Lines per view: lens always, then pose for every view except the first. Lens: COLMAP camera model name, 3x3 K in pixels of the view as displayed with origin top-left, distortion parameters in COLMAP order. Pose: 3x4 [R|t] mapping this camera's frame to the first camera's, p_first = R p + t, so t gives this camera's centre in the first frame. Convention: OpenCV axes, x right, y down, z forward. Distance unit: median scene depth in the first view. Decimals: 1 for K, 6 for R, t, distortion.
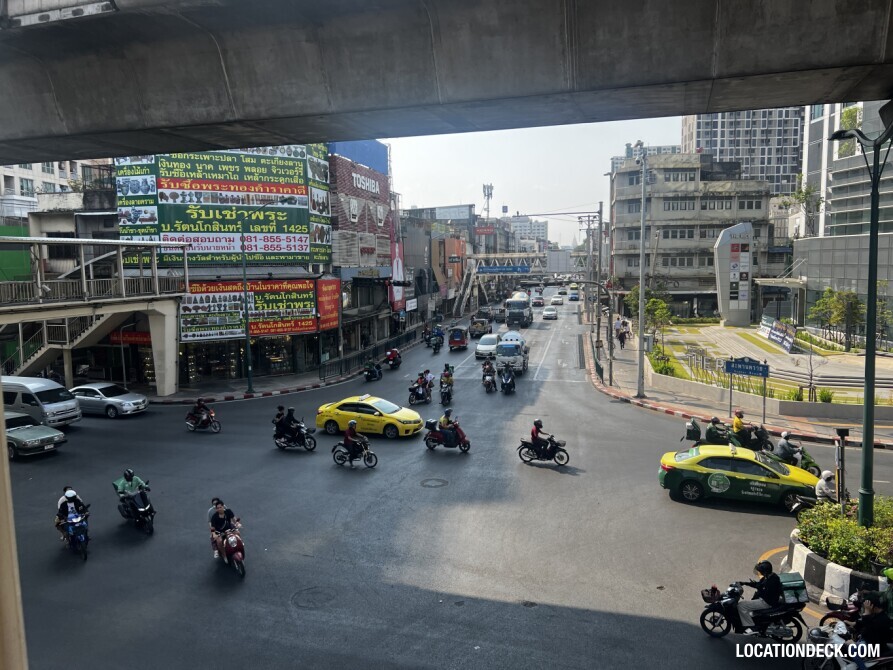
lens RADIAL K [[672.5, 0, 450.2], [0, 672.5, 327.0], [0, 0, 1]] dist [0.060176, -0.069656]
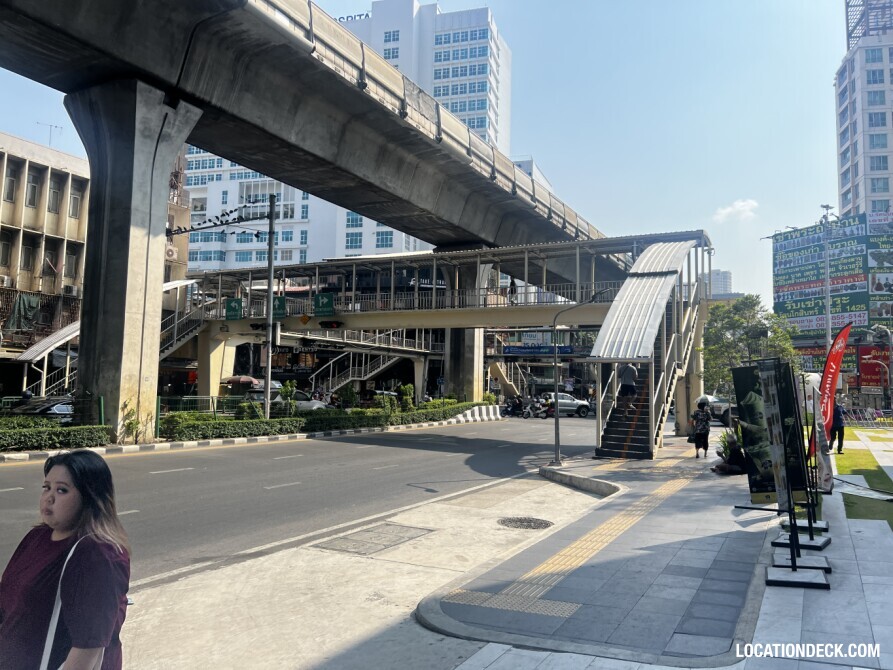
lens RADIAL K [[674.7, 0, 427.4], [0, 674.7, 322.8], [0, 0, 1]] dist [0.005688, 0.001452]
pose [[-0.206946, -0.083776, -0.974759, 1.259720], [-0.120558, 0.990917, -0.059570, 0.062438], [0.970896, 0.105187, -0.215167, 0.503667]]
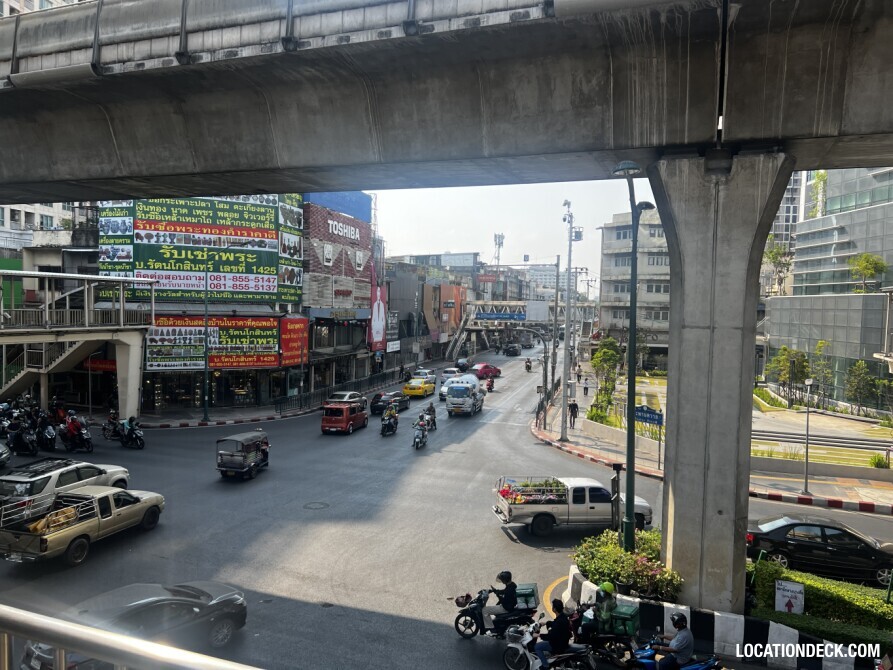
lens RADIAL K [[672.6, 0, 449.7], [0, 672.6, 338.9], [0, 0, 1]] dist [0.059824, -0.075757]
pose [[0.997960, 0.039649, -0.050033, 0.127808], [-0.042085, 0.997931, -0.048609, 0.003425], [0.048002, 0.050615, 0.997564, -0.052301]]
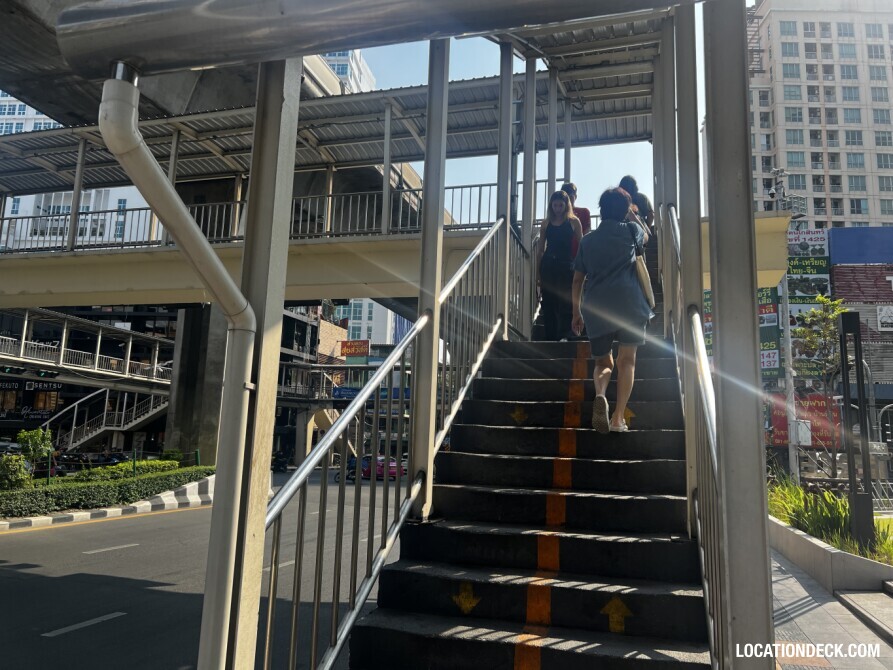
lens RADIAL K [[674.6, 0, 448.4], [0, 674.6, 339.0], [0, 0, 1]] dist [0.029301, -0.040723]
pose [[0.024635, -0.147241, -0.988794, 0.827415], [-0.134196, 0.979655, -0.149223, 0.067524], [0.990648, 0.136369, 0.004375, 0.534897]]
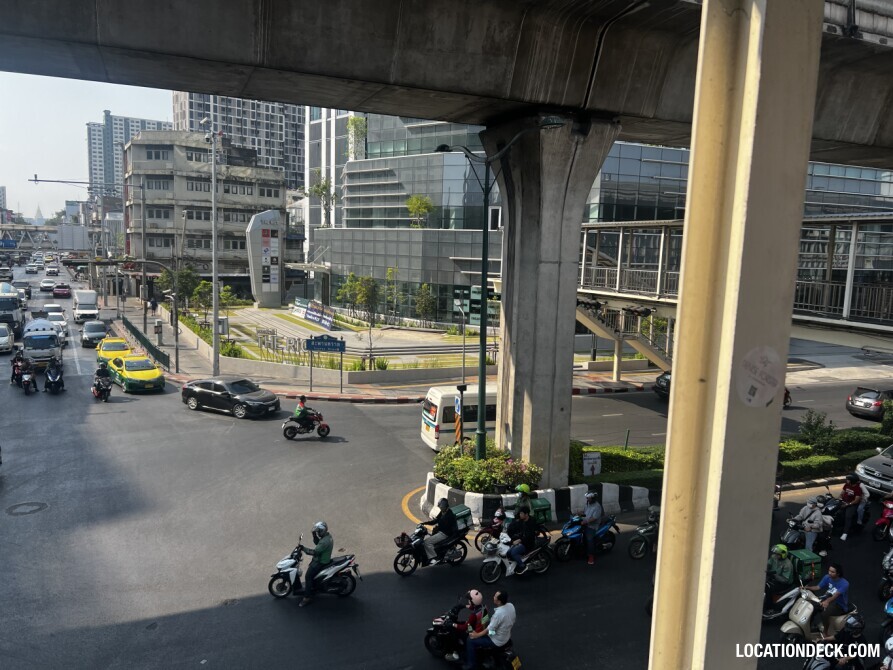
lens RADIAL K [[676.2, 0, 453.5], [0, 676.2, 326.5], [0, 0, 1]] dist [0.052623, -0.073599]
pose [[0.747934, -0.039997, 0.662567, -0.094719], [0.023965, 0.999159, 0.033263, -0.000483], [-0.663340, -0.009000, 0.748264, 0.029164]]
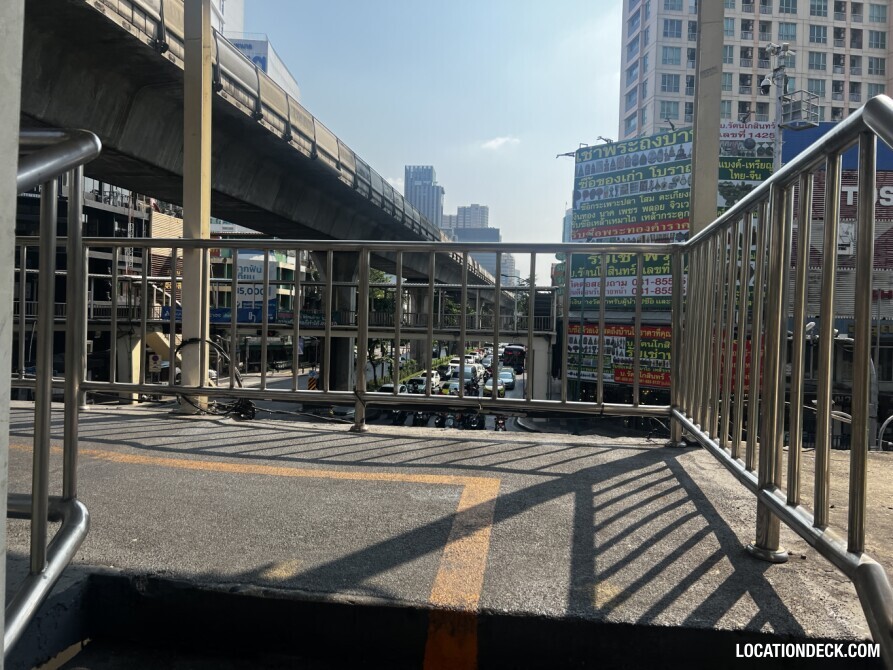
lens RADIAL K [[672.5, 0, 450.2], [0, 672.5, 327.0], [0, 0, 1]] dist [0.060176, -0.069656]
pose [[0.164866, 0.029867, -0.985864, 0.593567], [-0.128533, 0.991668, 0.008548, -0.041663], [0.977905, 0.125307, 0.167331, 0.590997]]
